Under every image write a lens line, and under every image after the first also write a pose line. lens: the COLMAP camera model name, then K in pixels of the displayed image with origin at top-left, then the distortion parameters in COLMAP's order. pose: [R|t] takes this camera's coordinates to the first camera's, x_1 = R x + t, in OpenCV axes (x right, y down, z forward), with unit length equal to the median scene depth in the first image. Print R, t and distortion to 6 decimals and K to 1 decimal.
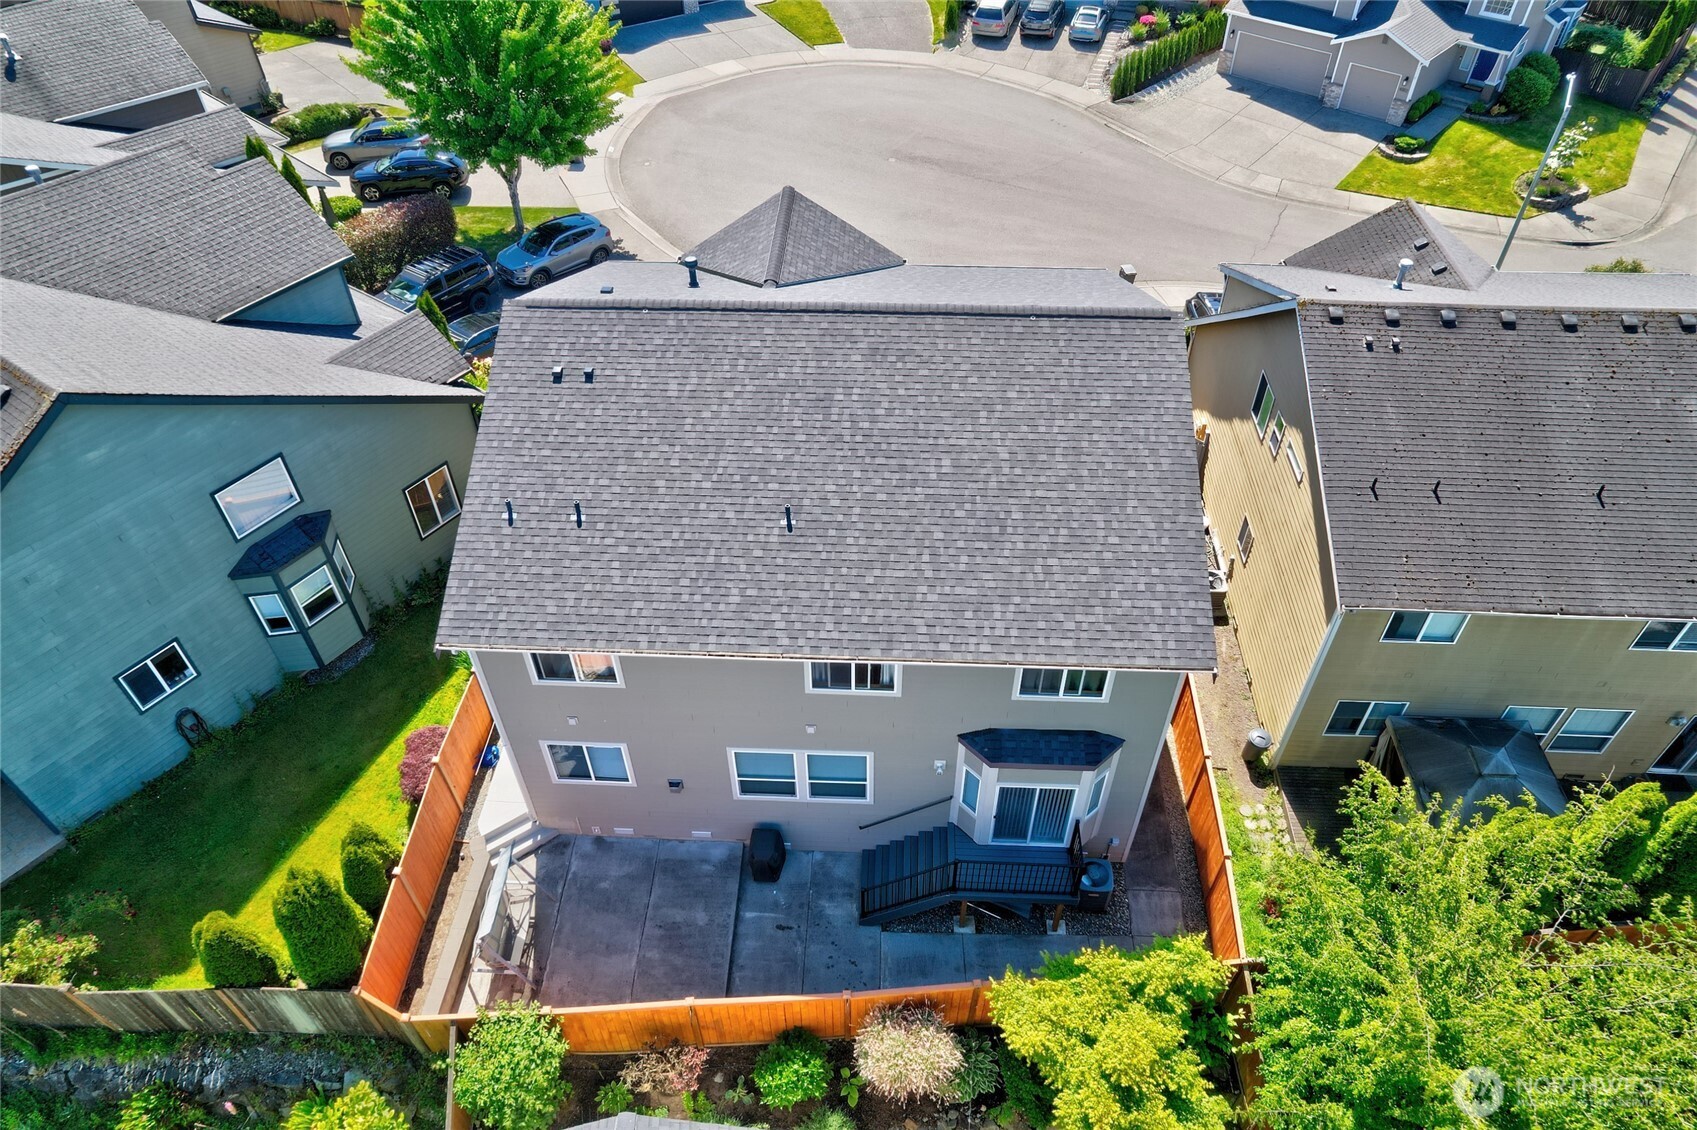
lens RADIAL K [[1119.1, 0, 854.9], [0, 1119.1, 560.7], [0, 0, 1]] dist [-0.094240, 0.090688]
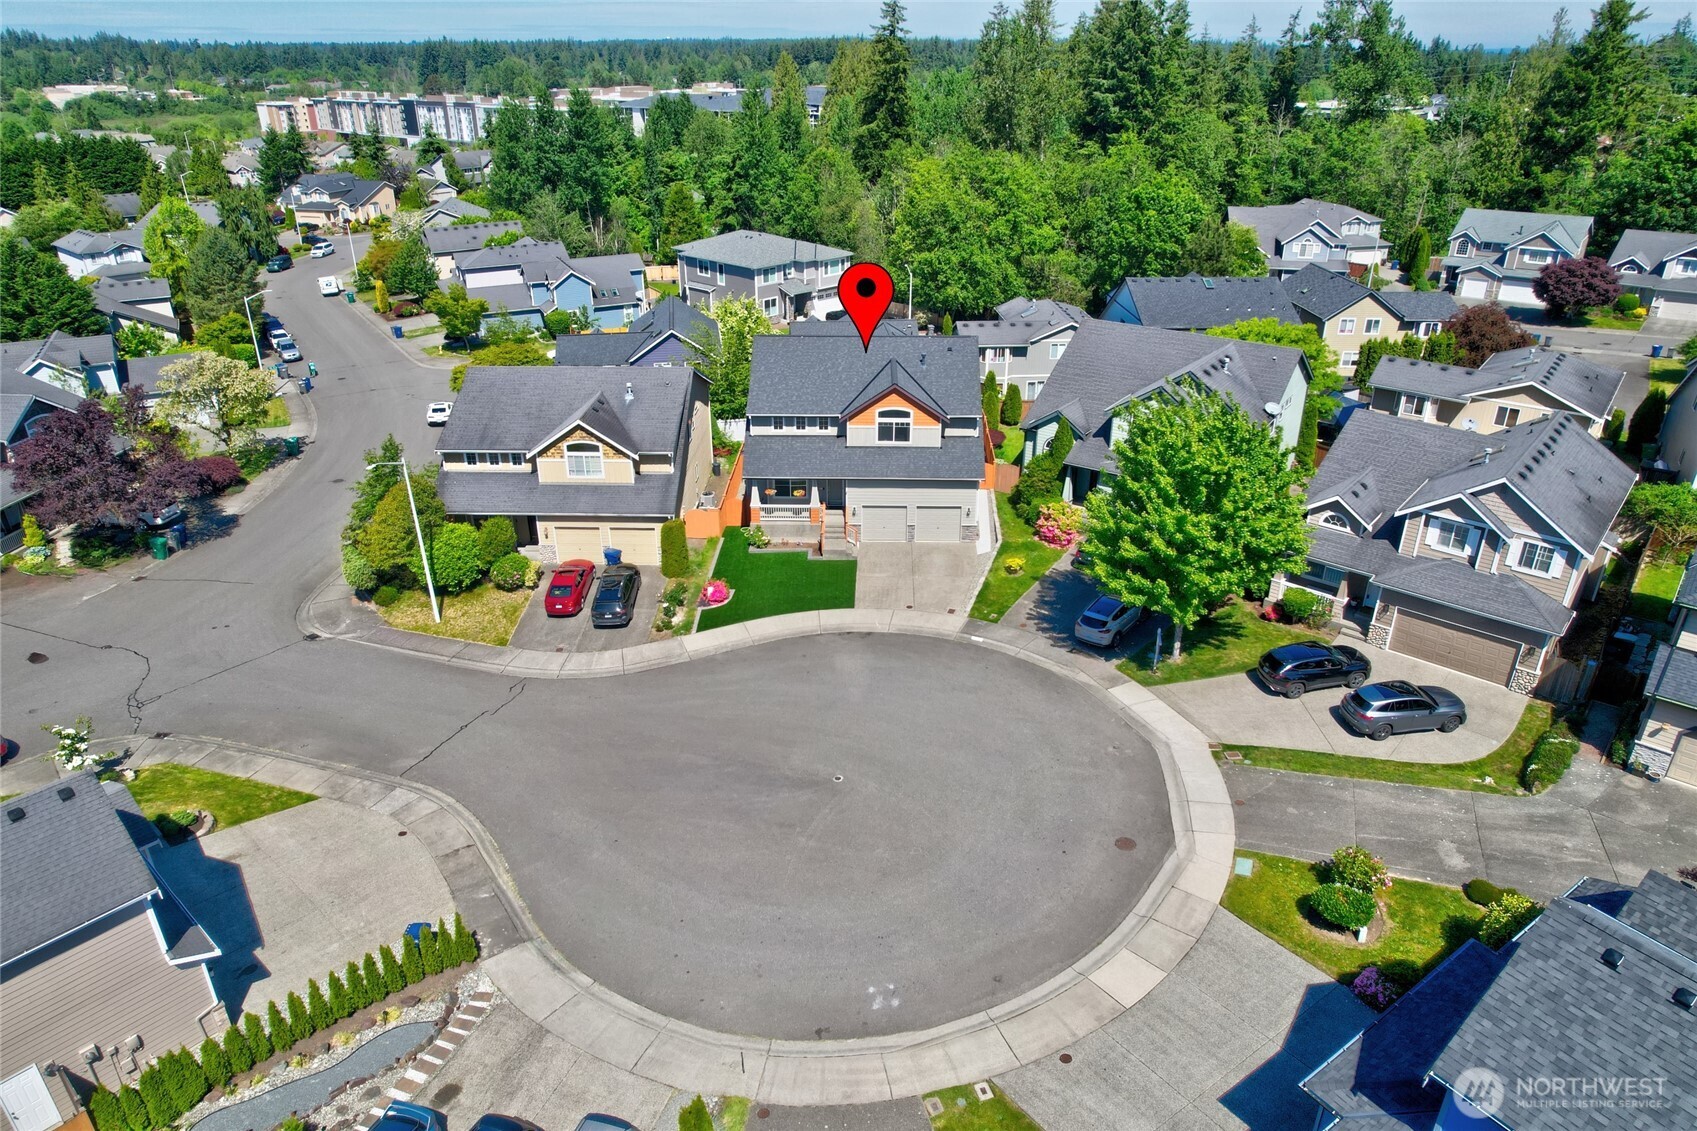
lens RADIAL K [[1119.1, 0, 854.9], [0, 1119.1, 561.2], [0, 0, 1]] dist [-0.094240, 0.090688]
pose [[-0.999734, 0.013182, -0.018930, 0.085227], [-0.012670, 0.371975, 0.928156, -2.894108], [0.019276, 0.928149, -0.371709, 2.768758]]
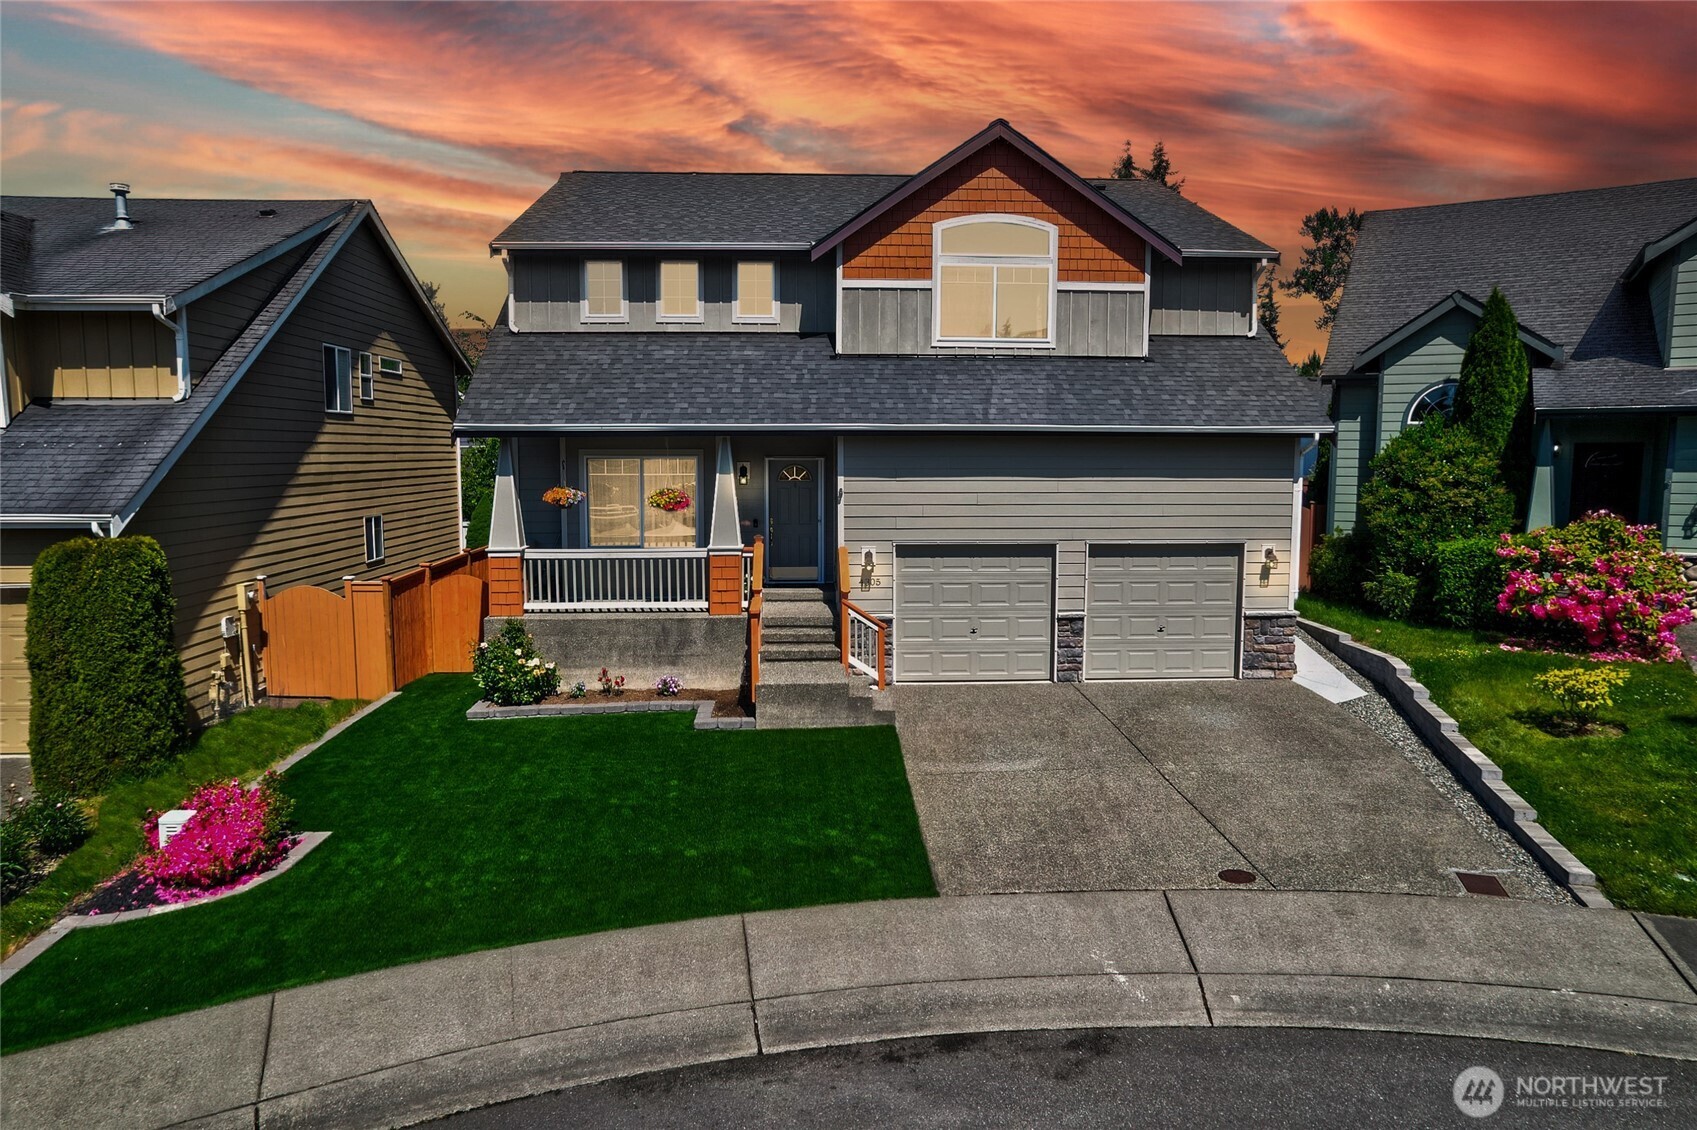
lens RADIAL K [[1119.1, 0, 854.9], [0, 1119.1, 560.7], [0, 0, 1]] dist [-0.094240, 0.090688]
pose [[-0.994822, 0.012513, -0.100862, 0.120487], [-0.067302, 0.662531, 0.746005, -0.832301], [0.076159, 0.748930, -0.658258, 2.087145]]
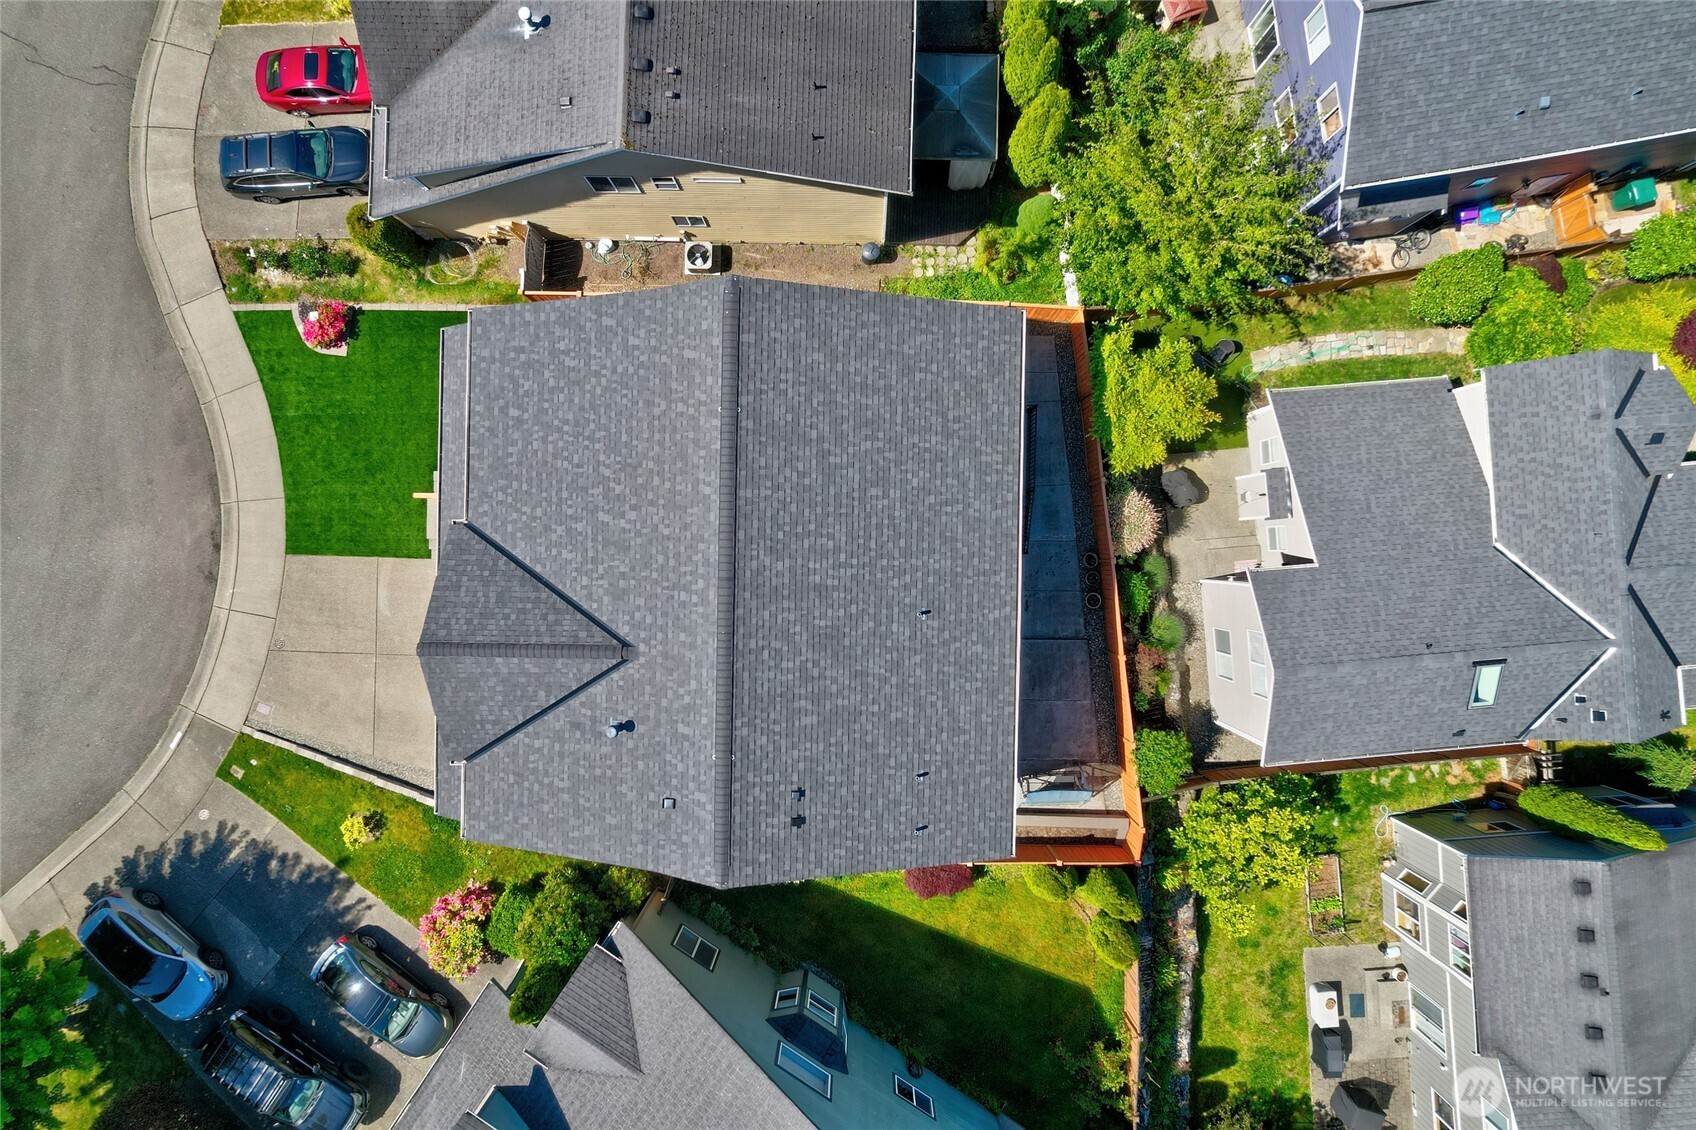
lens RADIAL K [[1118.4, 0, 854.4], [0, 1118.4, 560.7], [0, 0, 1]] dist [-0.094240, 0.090688]
pose [[-0.028163, -0.999603, -0.000230, 0.004569], [0.693147, -0.019694, 0.720528, -0.968905], [-0.720246, 0.020133, 0.693426, 0.140582]]
